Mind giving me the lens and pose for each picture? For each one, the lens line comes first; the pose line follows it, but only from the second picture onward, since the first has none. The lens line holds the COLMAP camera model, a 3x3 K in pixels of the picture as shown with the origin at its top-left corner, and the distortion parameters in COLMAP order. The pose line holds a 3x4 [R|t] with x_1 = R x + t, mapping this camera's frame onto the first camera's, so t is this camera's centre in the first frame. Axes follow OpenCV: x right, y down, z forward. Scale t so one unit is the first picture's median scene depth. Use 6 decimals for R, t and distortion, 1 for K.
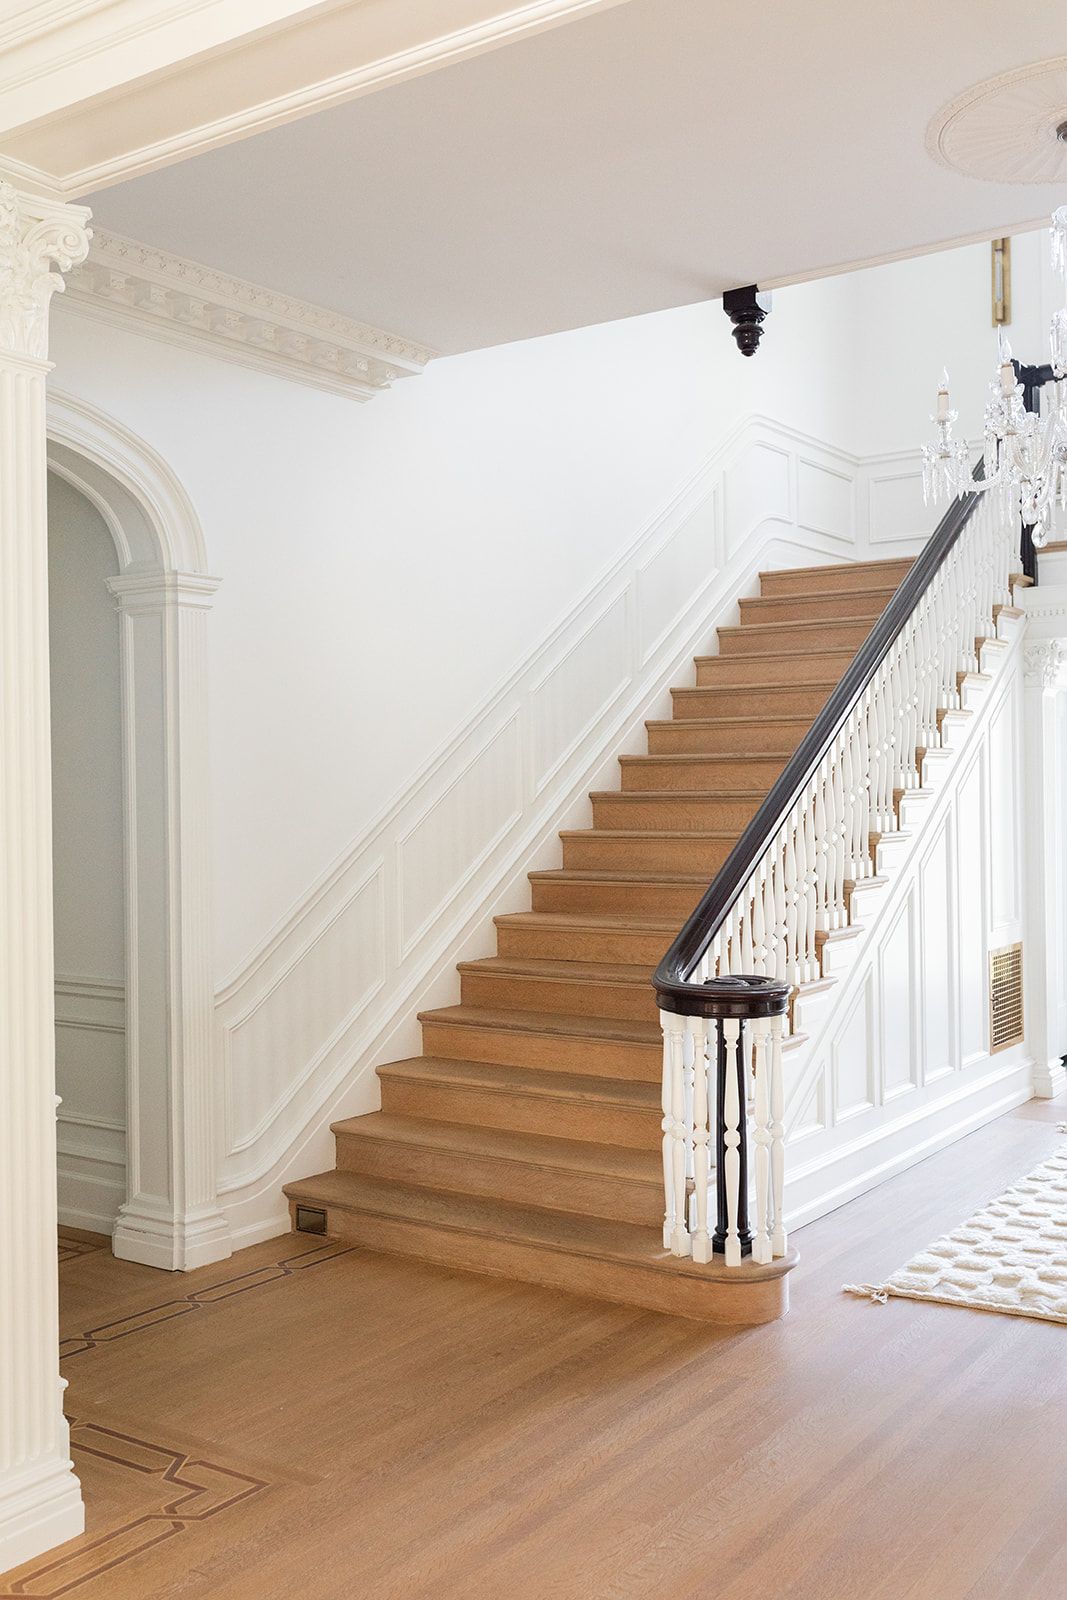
lens RADIAL K [[1526.7, 0, 537.7], [0, 1526.7, 800.9], [0, 0, 1]] dist [-0.010133, 0.000000]
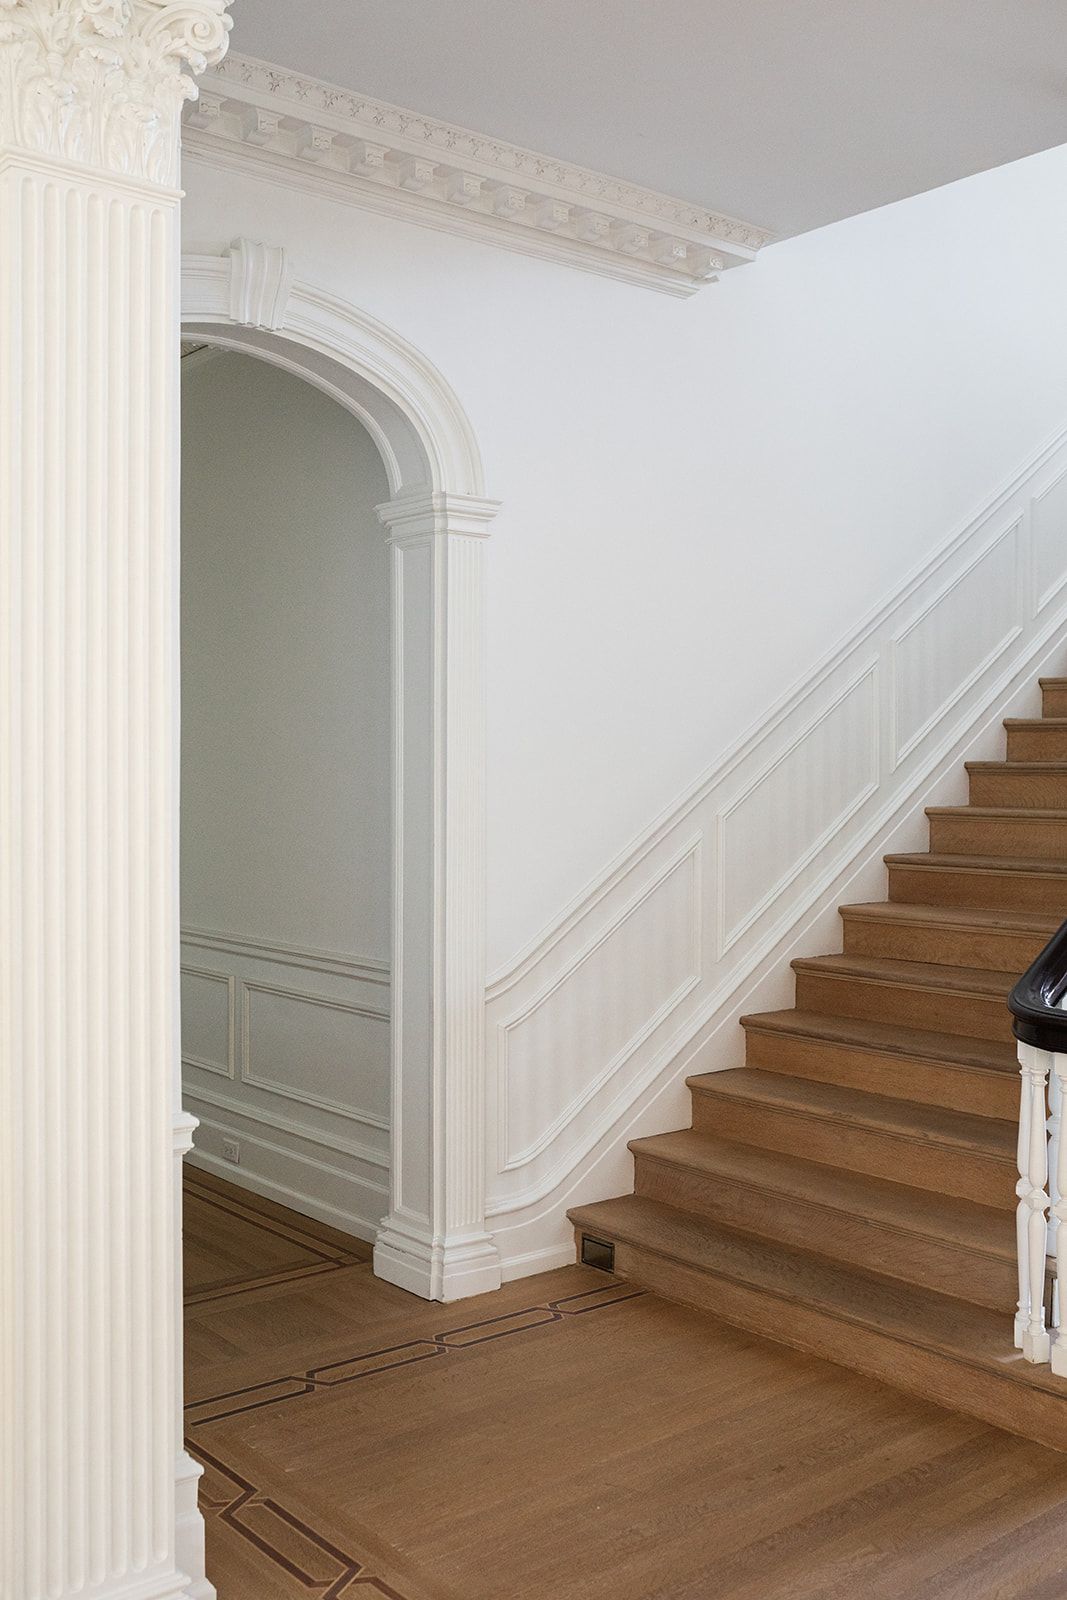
lens RADIAL K [[1526.7, 0, 529.5], [0, 1526.7, 798.8], [0, 0, 1]] dist [-0.010133, 0.000000]
pose [[0.961738, 0.019126, -0.273301, 0.046733], [-0.015426, 0.999758, 0.015681, 0.007112], [0.273535, -0.010865, 0.961801, 0.176932]]
